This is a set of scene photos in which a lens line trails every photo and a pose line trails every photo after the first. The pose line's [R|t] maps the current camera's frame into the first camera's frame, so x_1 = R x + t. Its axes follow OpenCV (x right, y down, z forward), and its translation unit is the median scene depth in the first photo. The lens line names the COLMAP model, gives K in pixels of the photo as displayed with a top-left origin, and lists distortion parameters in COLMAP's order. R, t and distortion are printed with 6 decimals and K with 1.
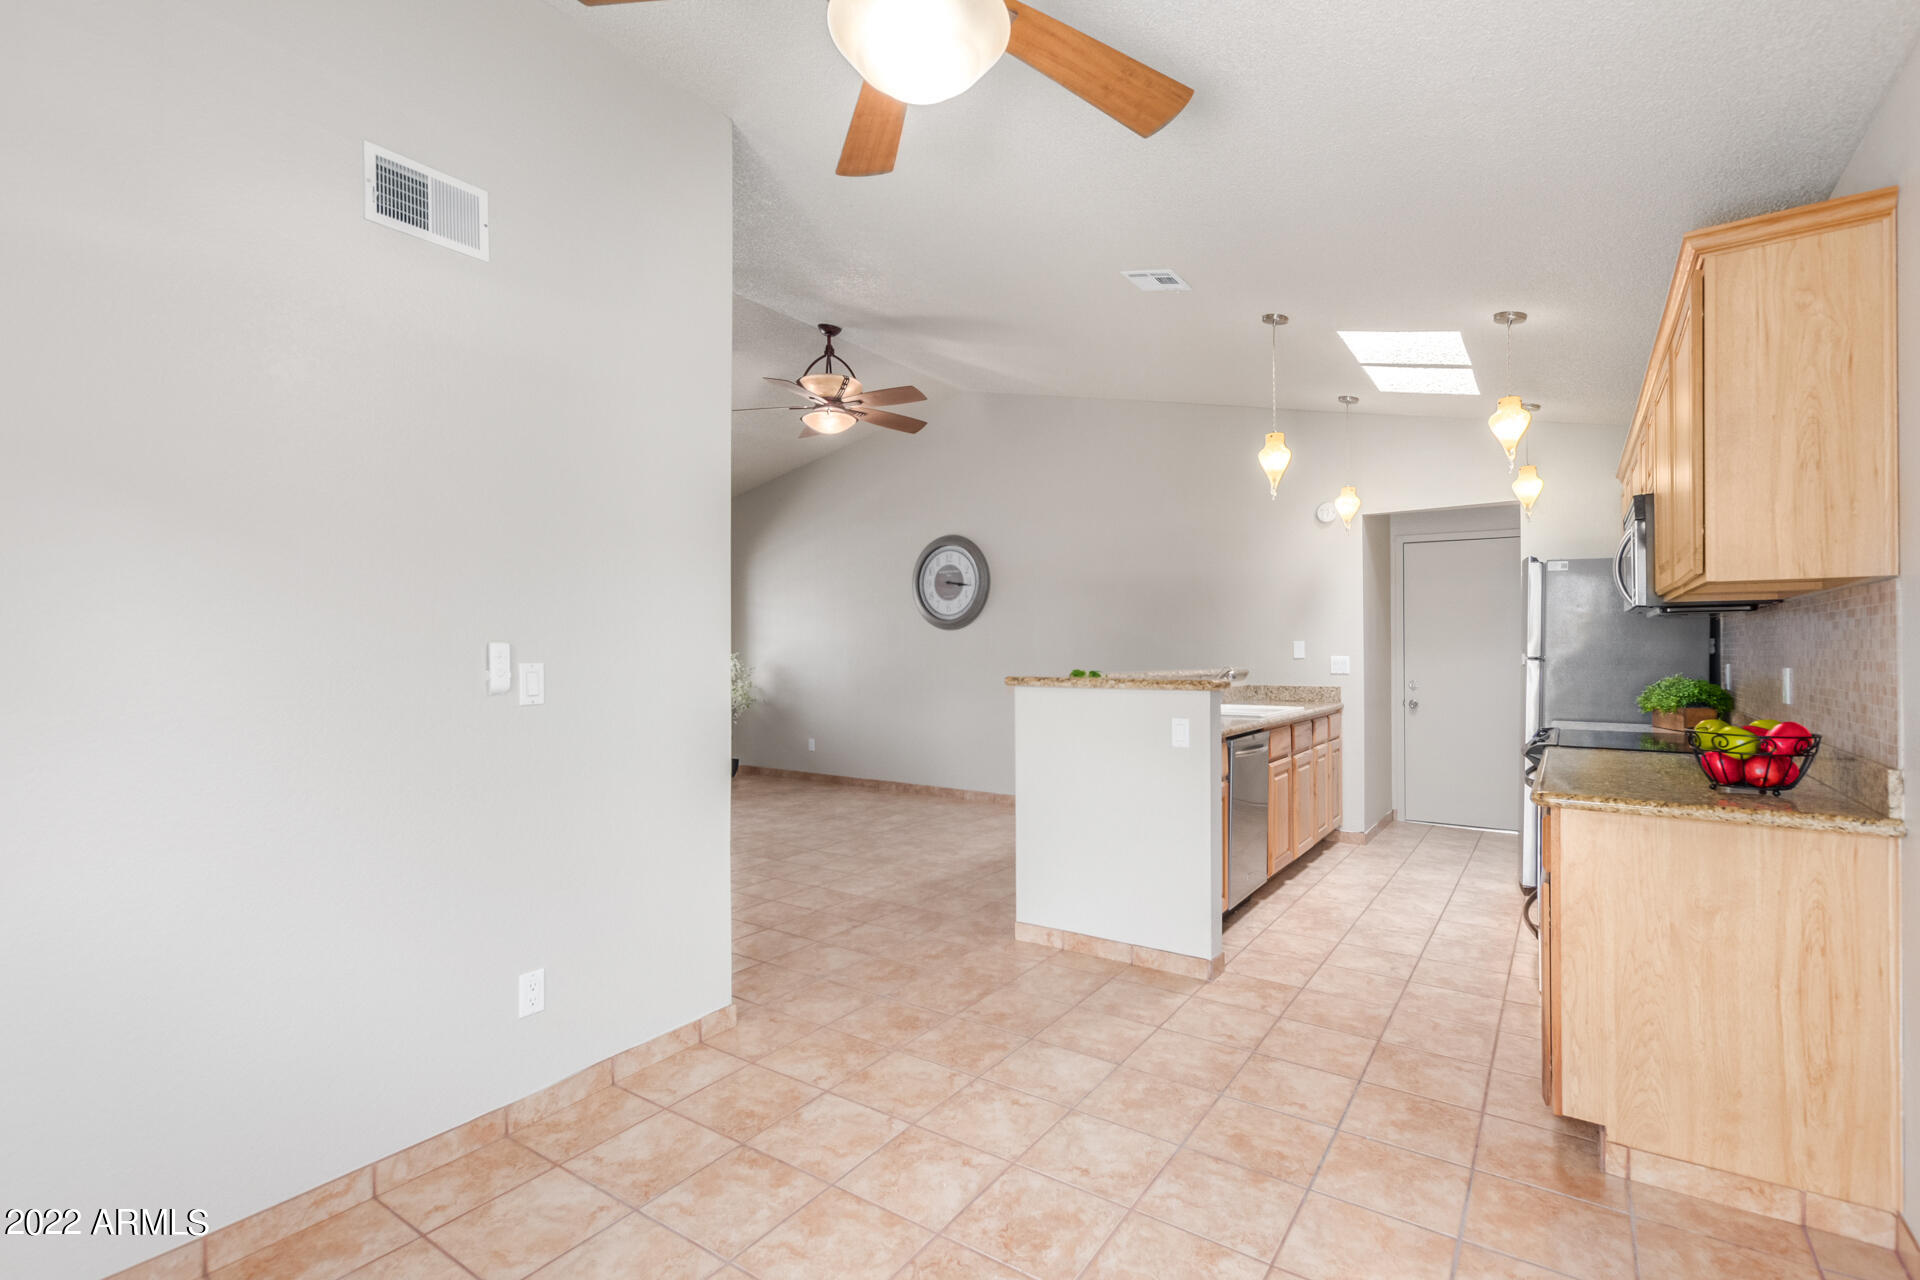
lens RADIAL K [[883.2, 0, 969.0], [0, 883.2, 642.1], [0, 0, 1]] dist [0.012731, -0.006312]
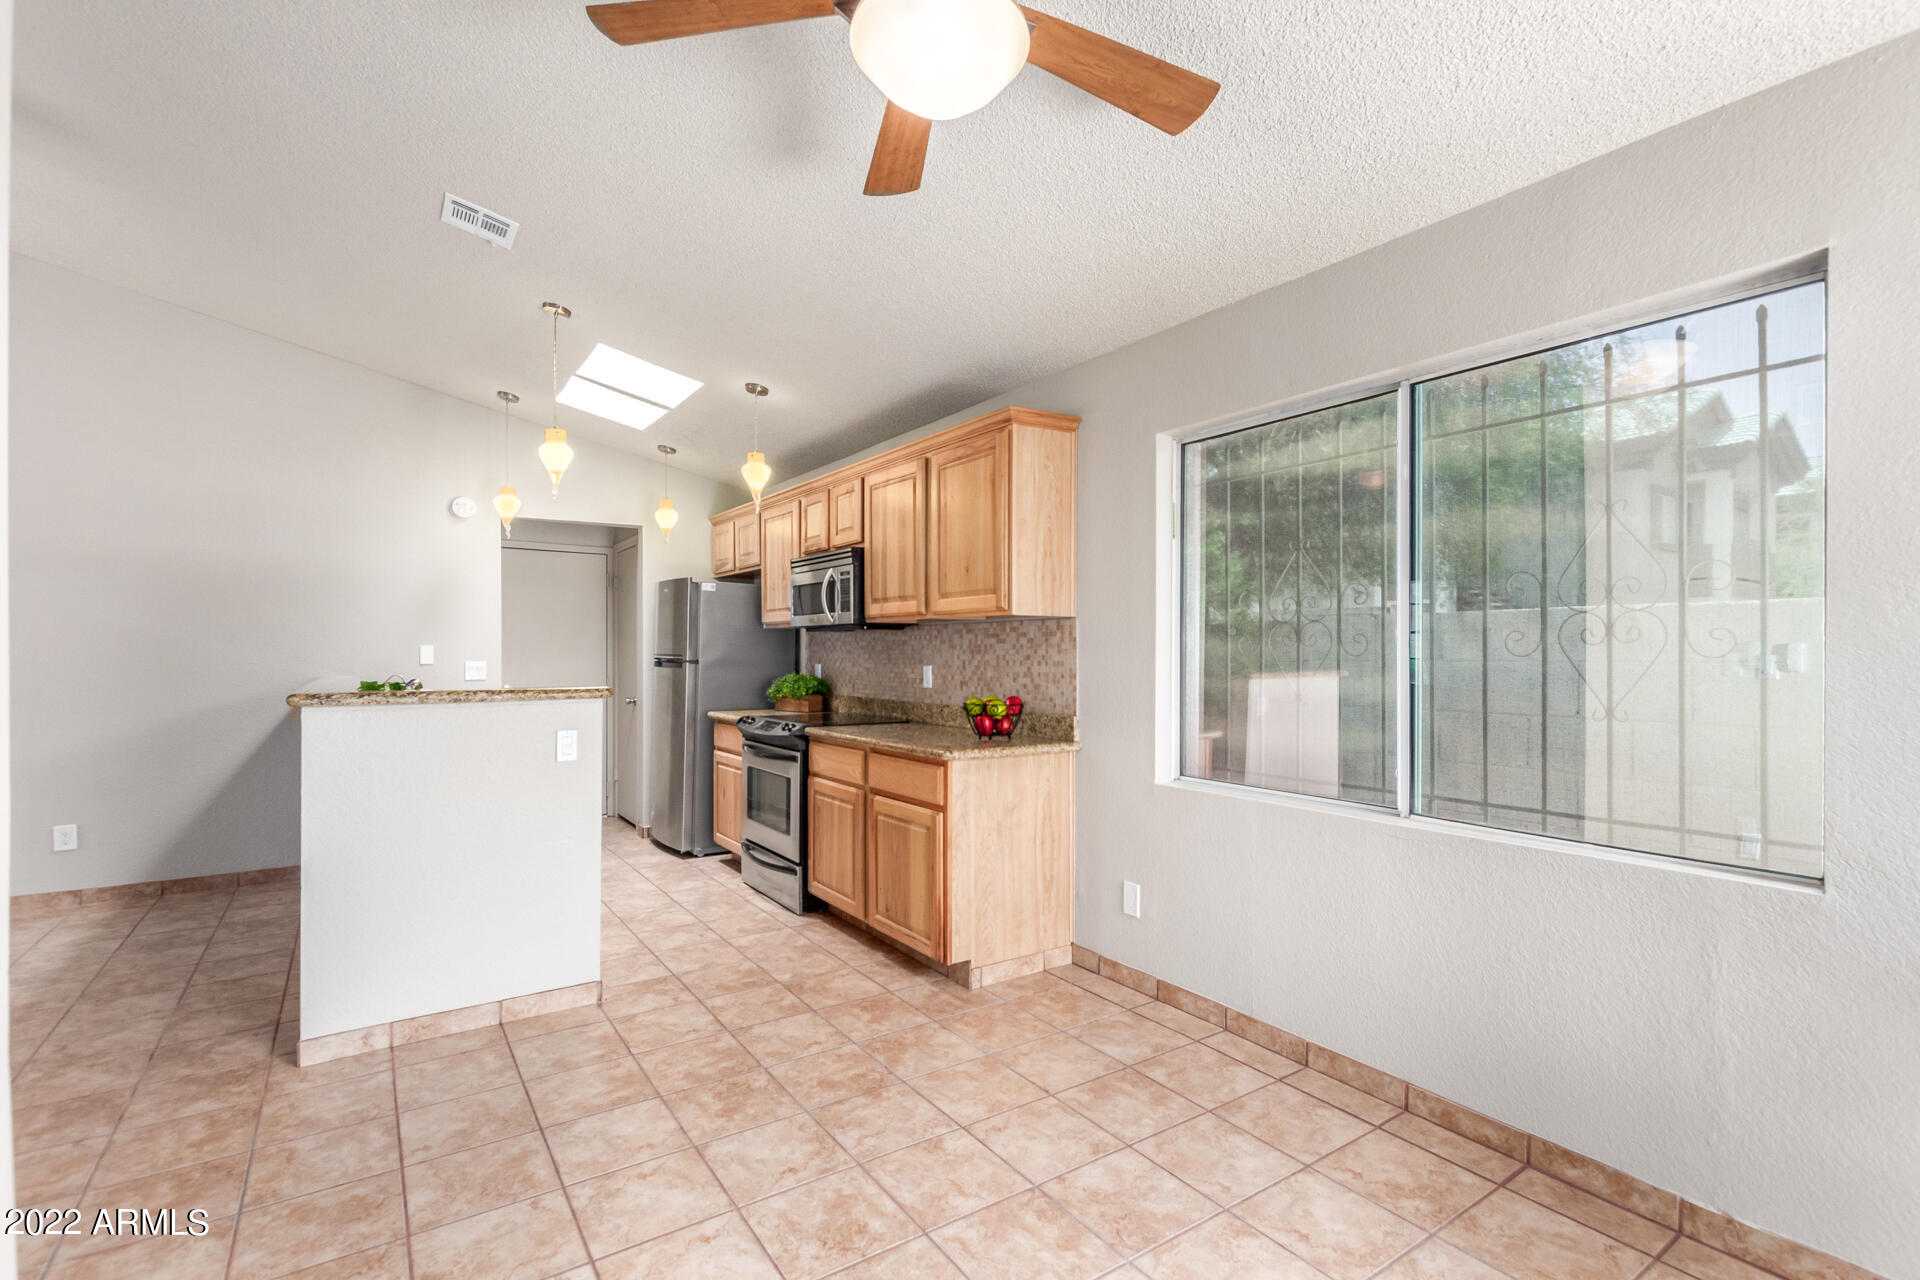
lens RADIAL K [[881.1, 0, 970.2], [0, 881.1, 653.4], [0, 0, 1]] dist [0.003923, -0.000553]
pose [[0.358891, 0.000747, 0.933379, -0.364895], [-0.008025, 0.999965, 0.002285, 0.001340], [-0.933345, -0.008311, 0.358885, 0.224014]]
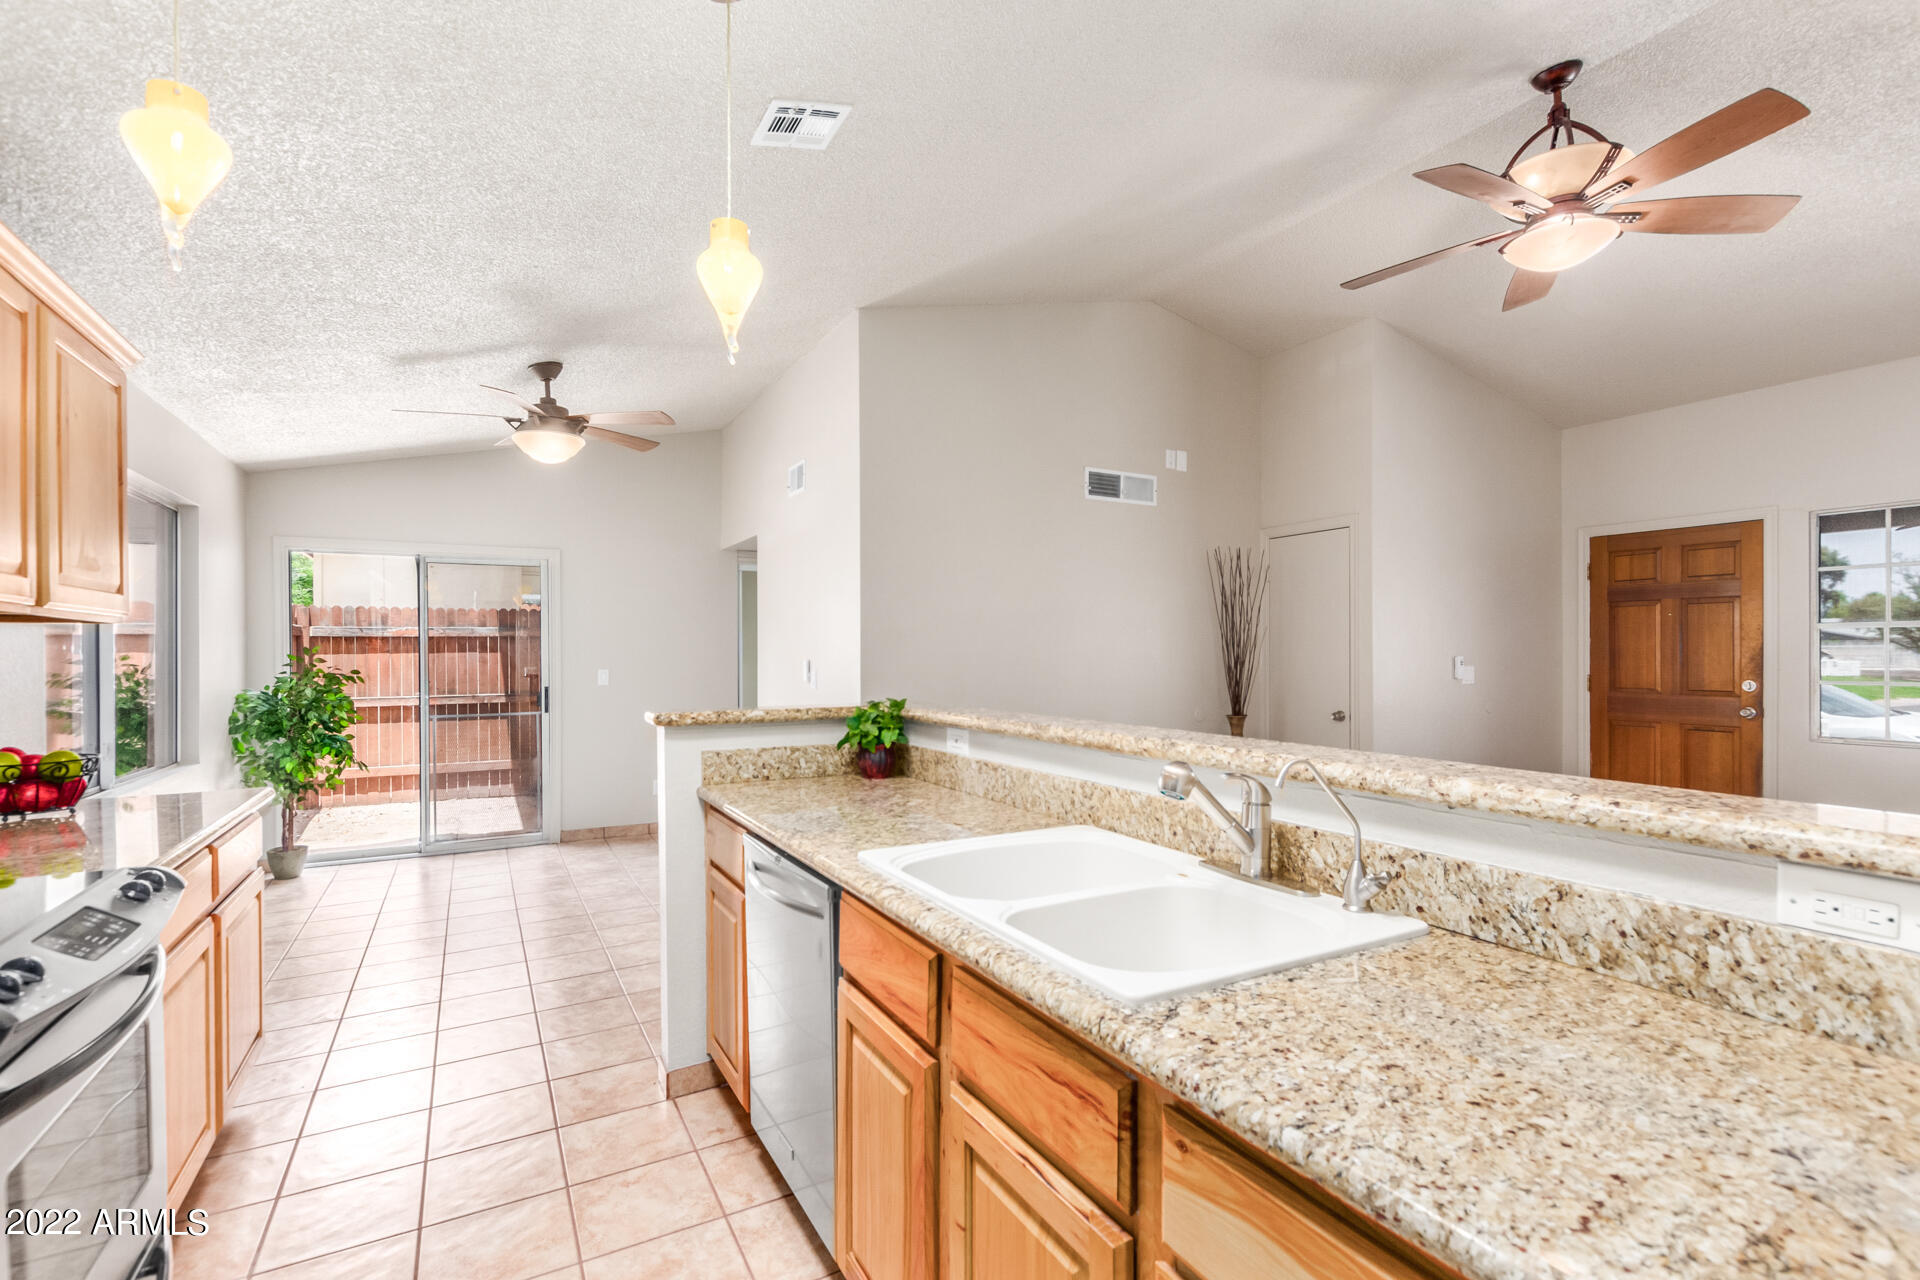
lens RADIAL K [[881.1, 0, 970.2], [0, 881.1, 653.4], [0, 0, 1]] dist [0.003923, -0.000553]
pose [[-0.444481, 0.005389, -0.895772, 0.673908], [0.011047, 0.999939, 0.000534, -0.003855], [0.895720, -0.009658, -0.444513, 1.251675]]
